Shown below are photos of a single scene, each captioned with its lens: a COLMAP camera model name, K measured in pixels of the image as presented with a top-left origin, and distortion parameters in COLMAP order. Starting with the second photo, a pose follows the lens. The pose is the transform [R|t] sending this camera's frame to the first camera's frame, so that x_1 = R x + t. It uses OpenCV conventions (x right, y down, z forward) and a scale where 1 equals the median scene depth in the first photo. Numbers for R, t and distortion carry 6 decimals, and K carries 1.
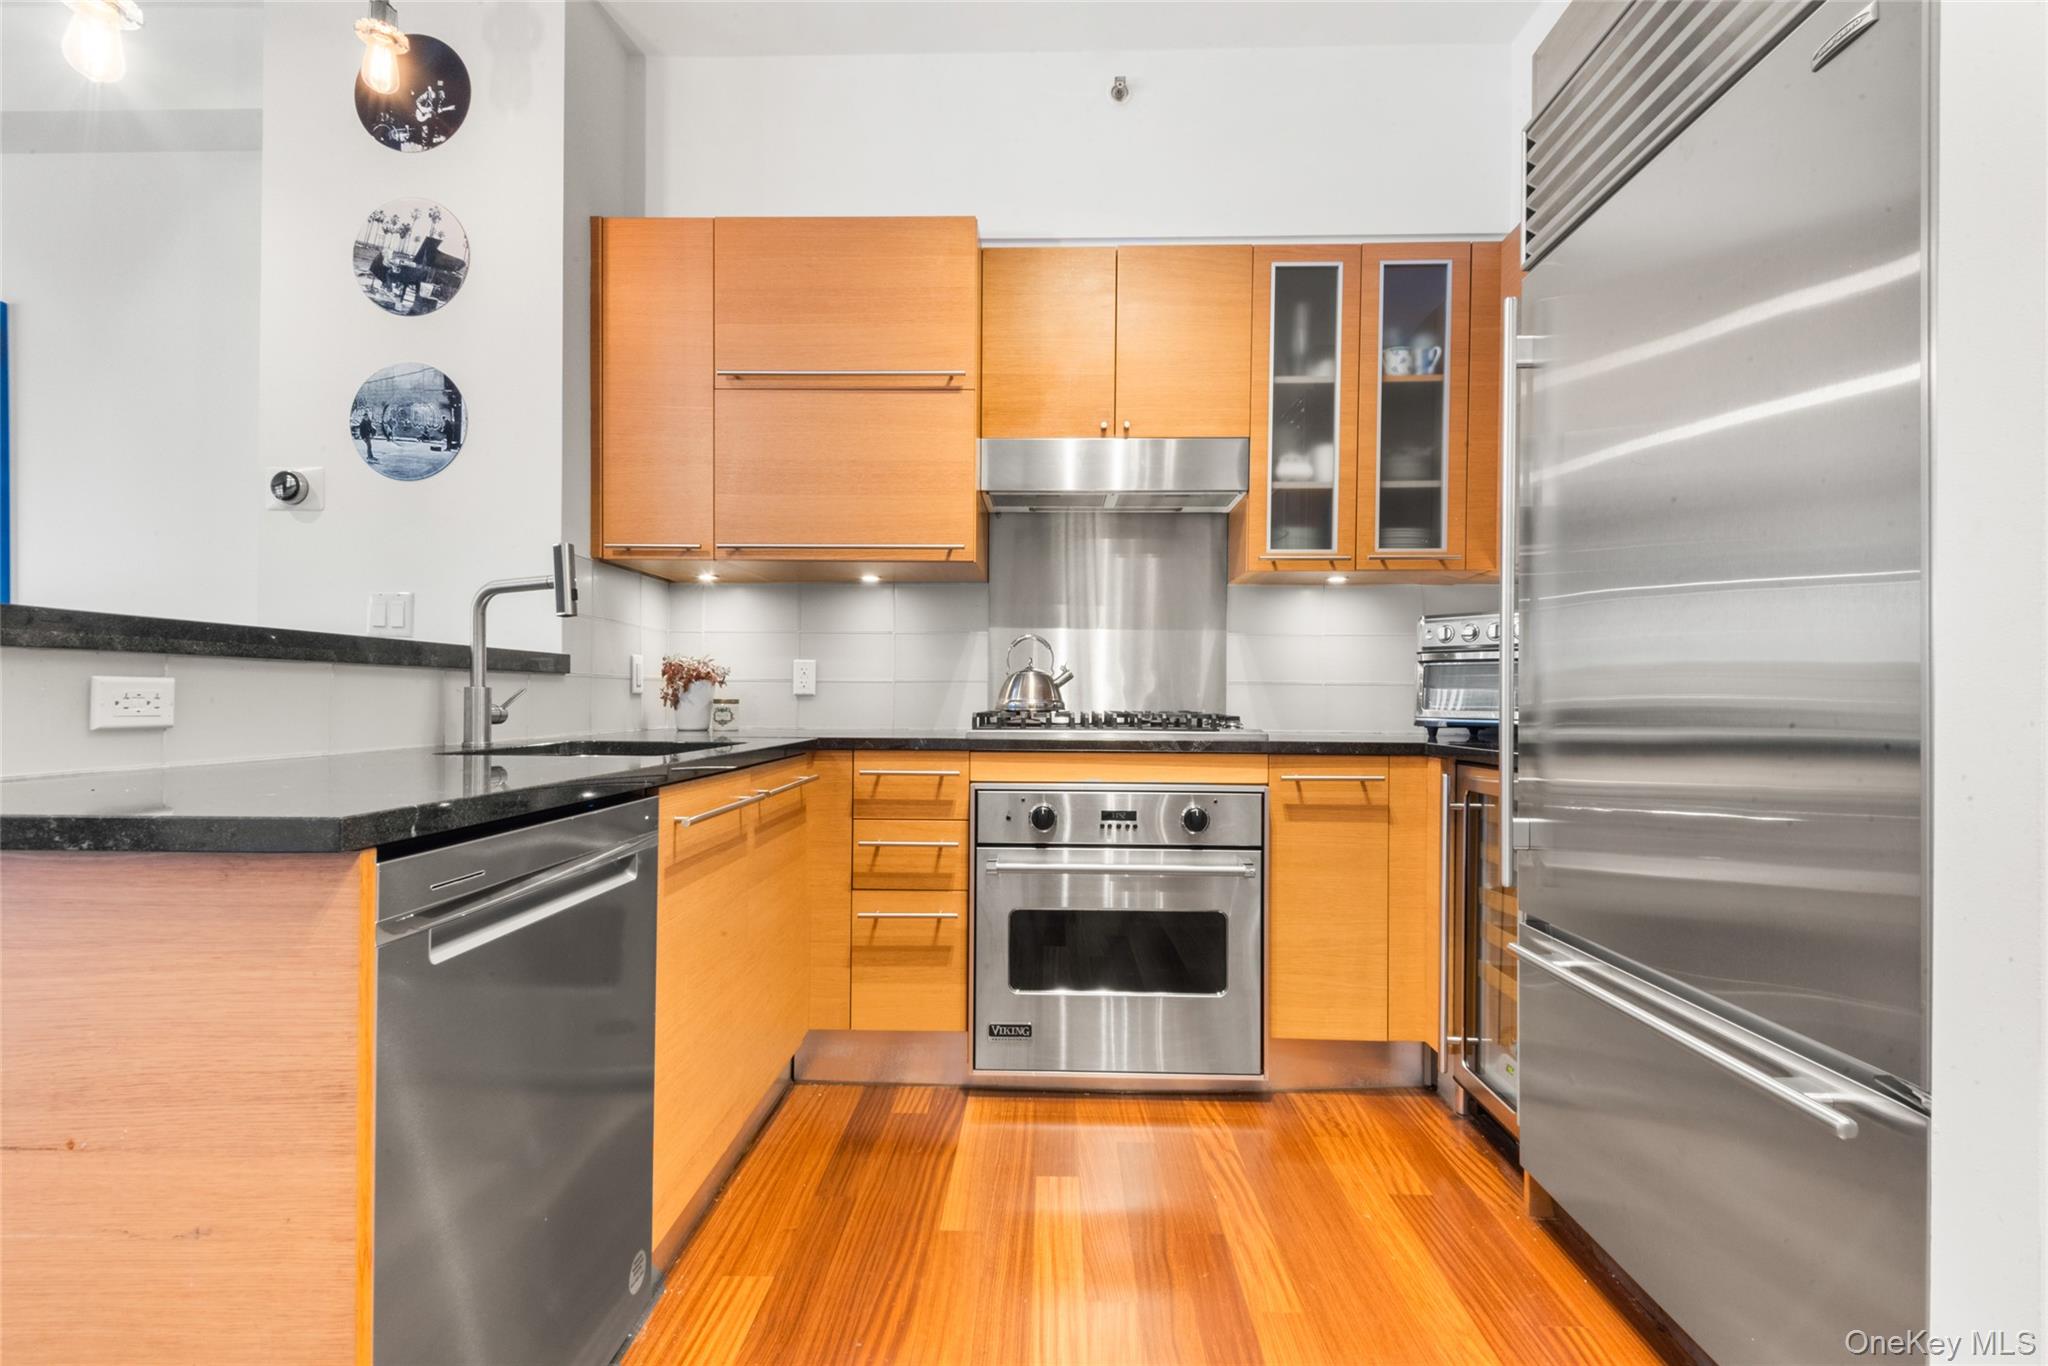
lens RADIAL K [[946.0, 0, 1032.5], [0, 946.0, 701.8], [0, 0, 1]] dist [0.042997, -0.031823]
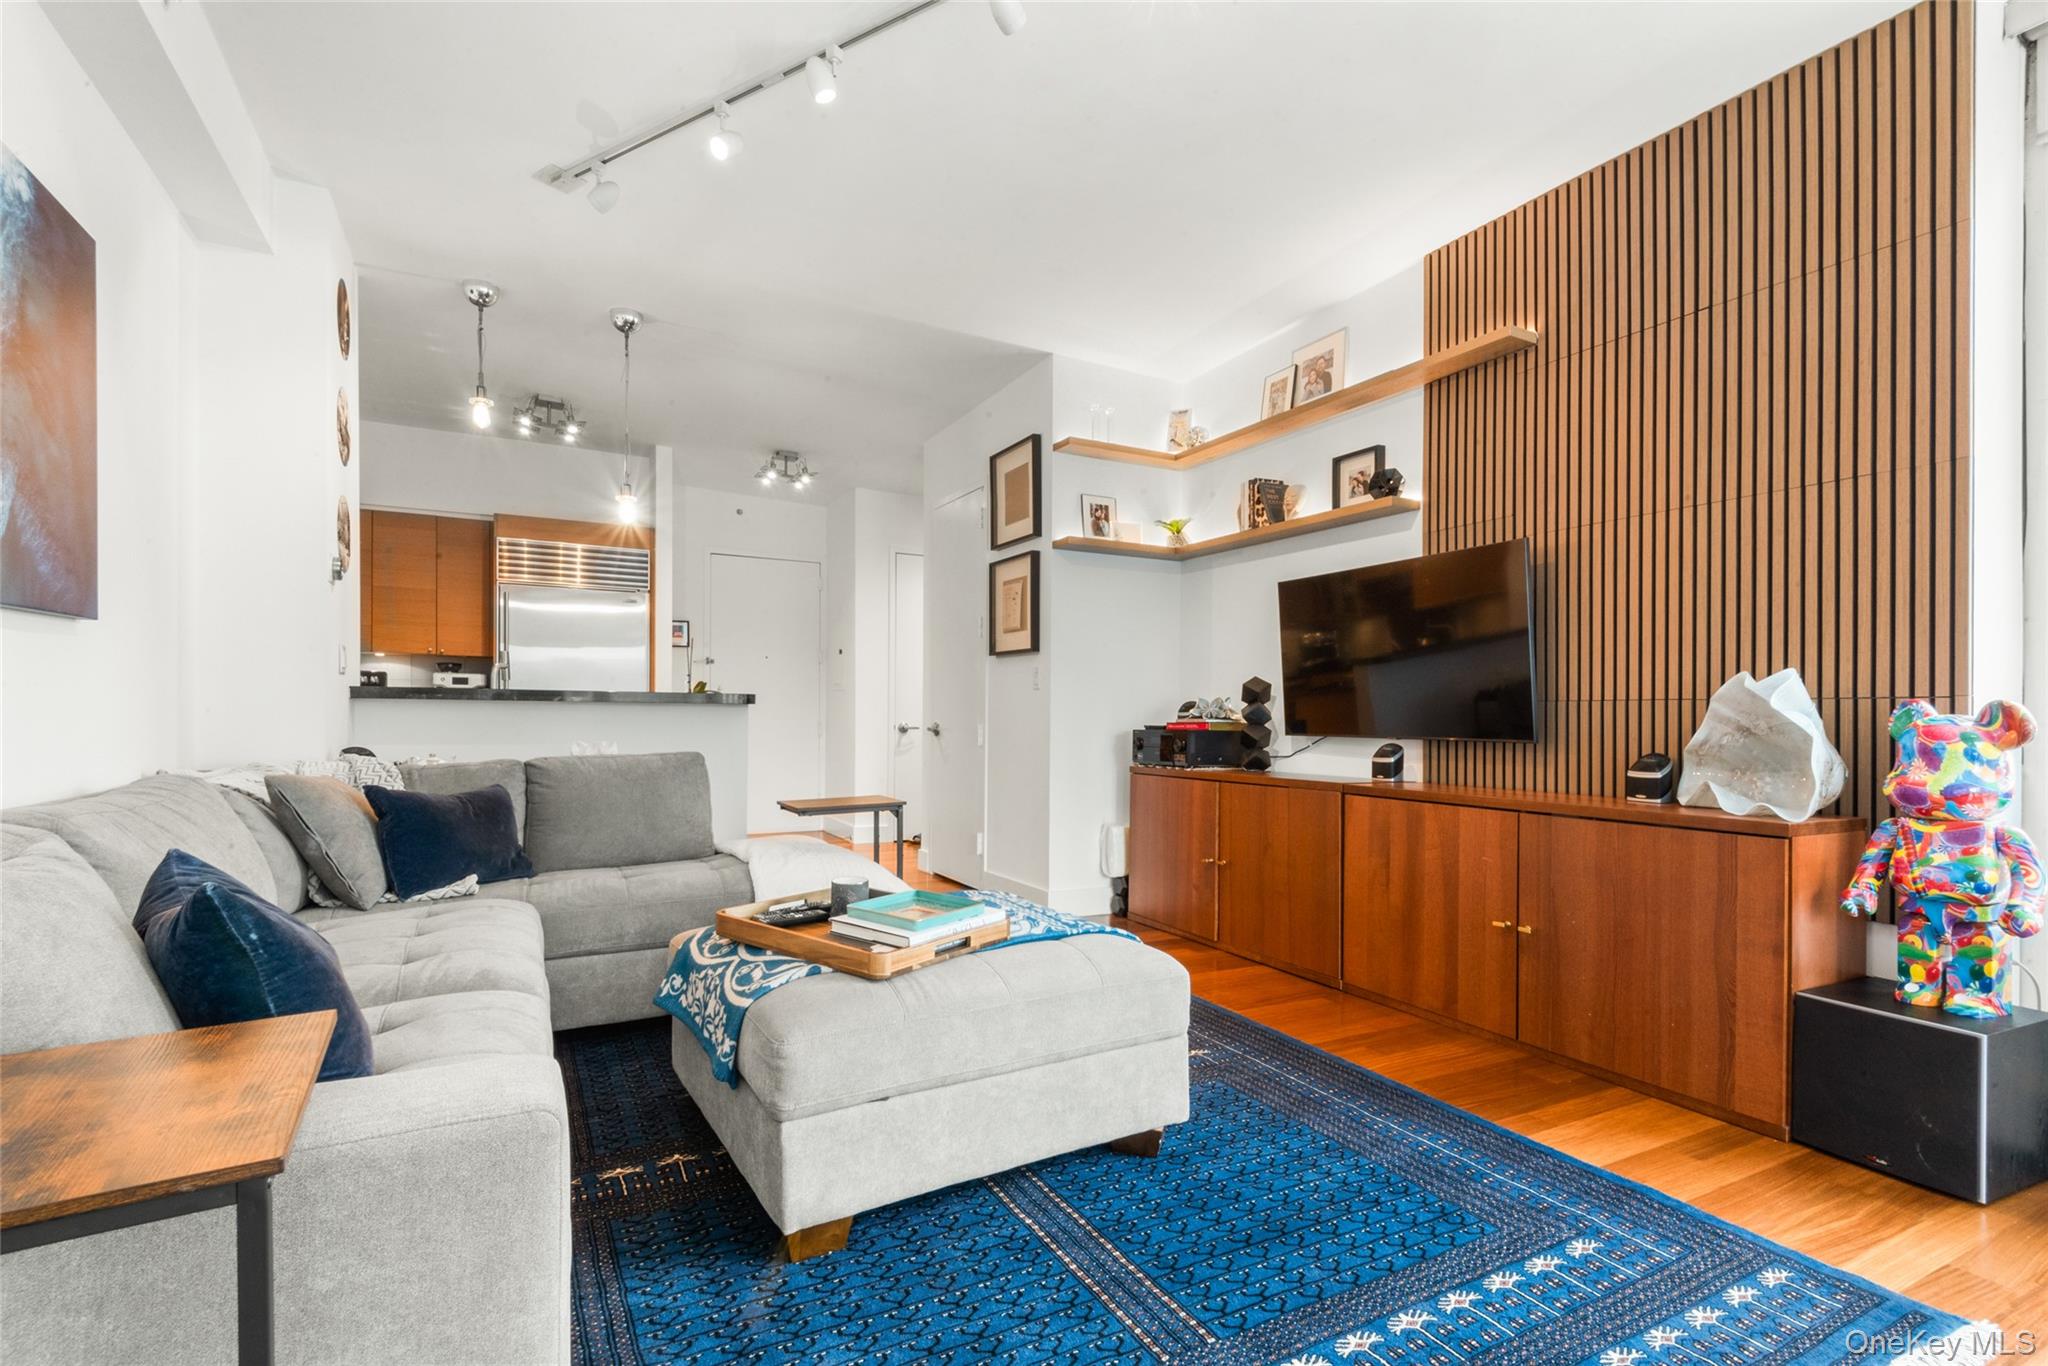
lens RADIAL K [[953.5, 0, 1032.6], [0, 953.5, 713.0], [0, 0, 1]] dist [0.042465, -0.024784]
pose [[-0.495500, -0.012246, 0.868522, -2.542591], [-0.010833, 0.999910, 0.007918, -0.028490], [-0.868541, -0.005485, -0.495588, 0.807636]]
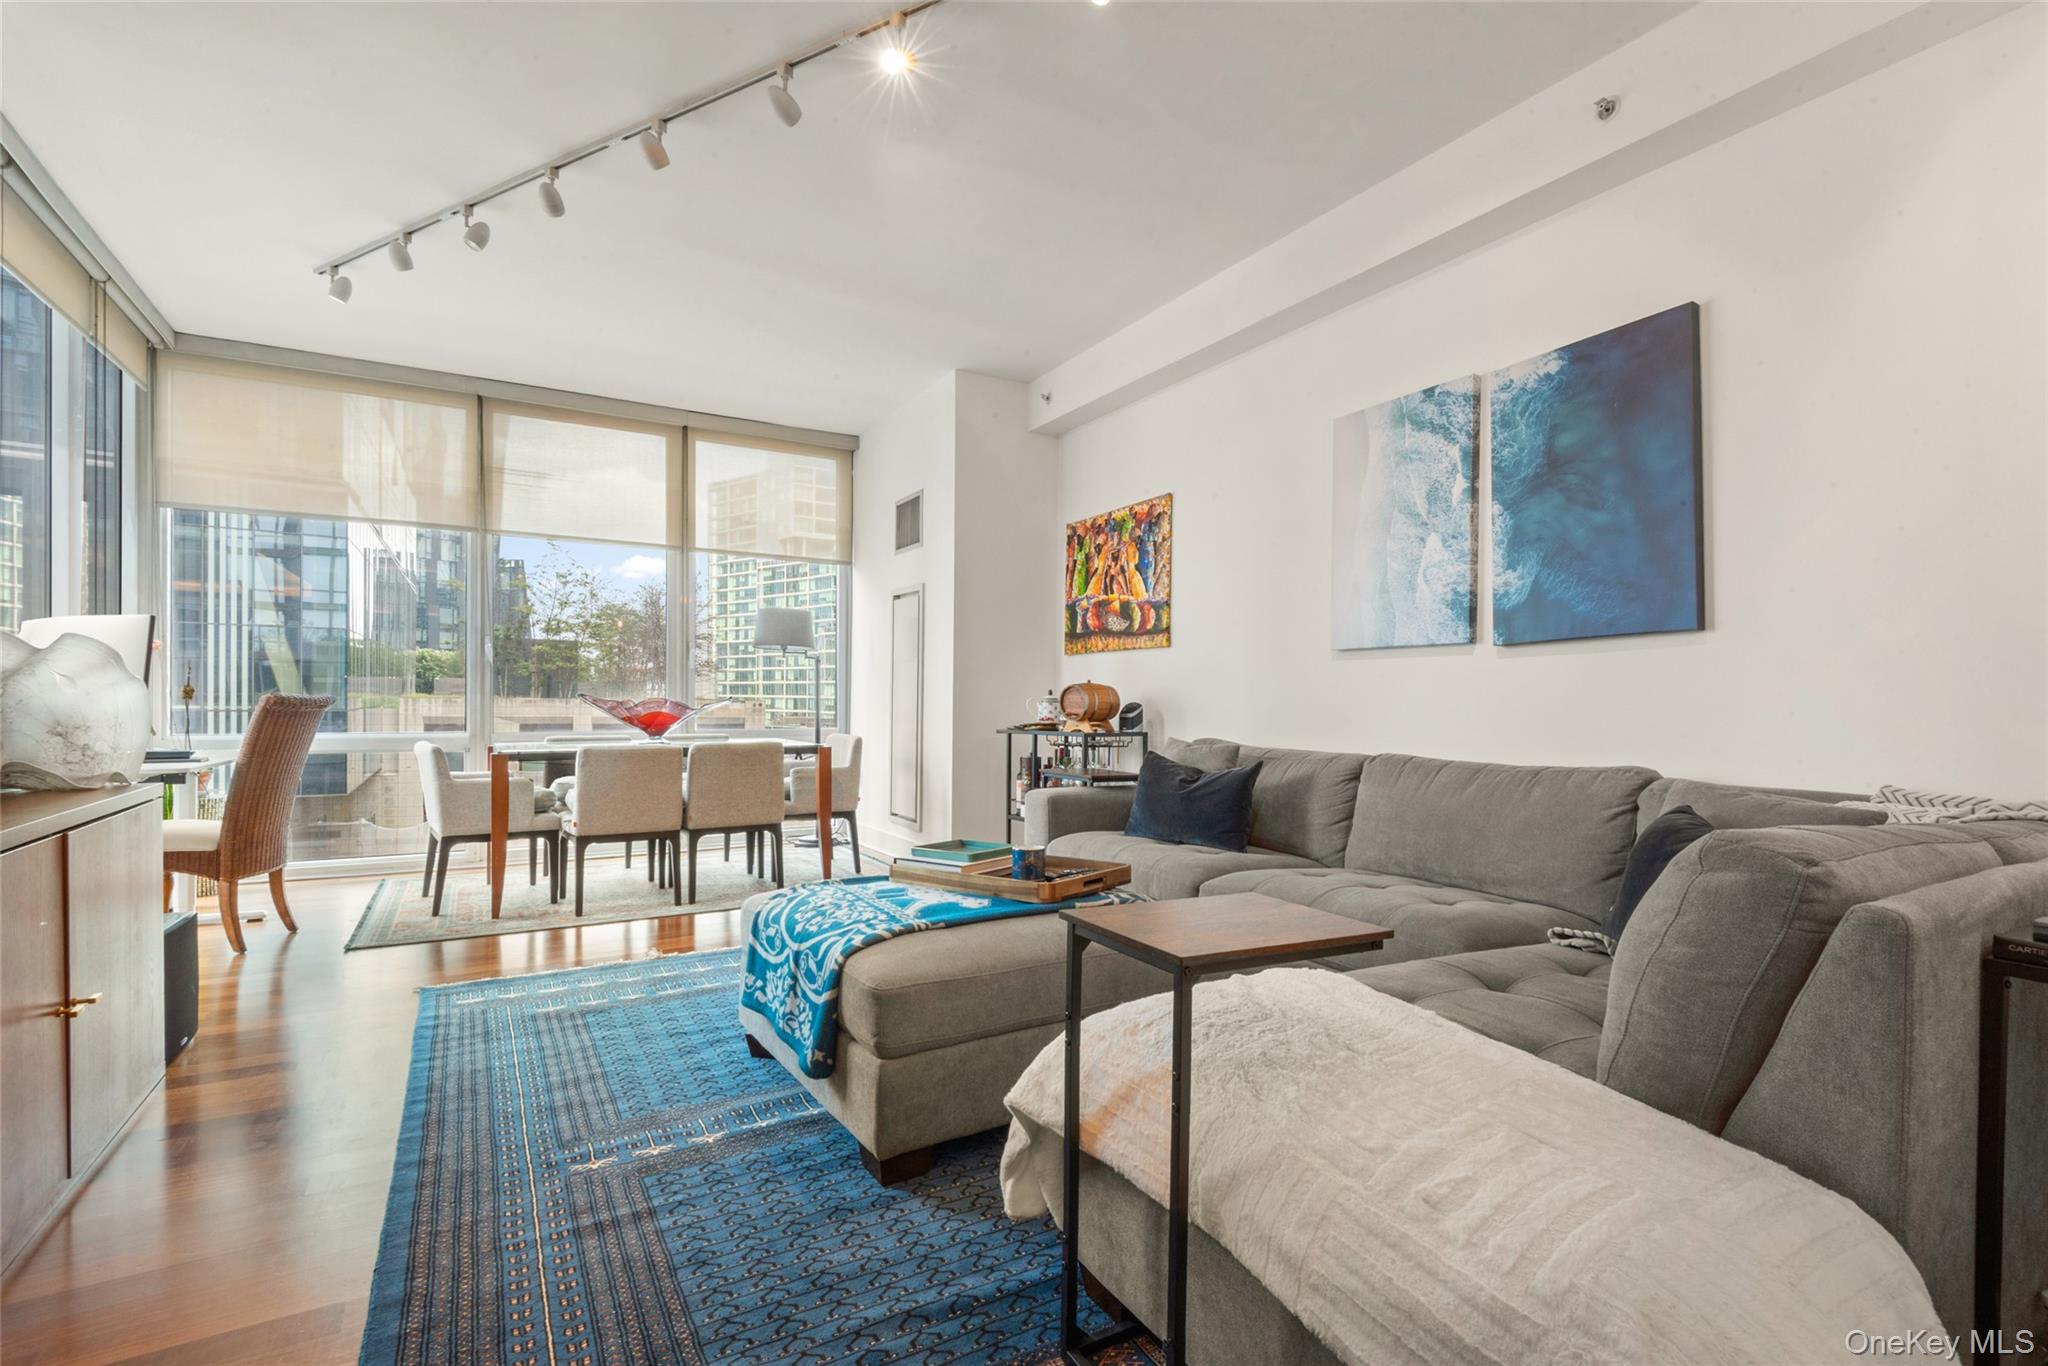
lens RADIAL K [[946.0, 0, 1032.5], [0, 946.0, 701.8], [0, 0, 1]] dist [0.042997, -0.031823]
pose [[0.522168, 0.004197, -0.852832, -0.689745], [-0.009834, 0.999951, -0.001100, -0.014976], [0.852786, 0.008961, 0.522183, -0.075118]]
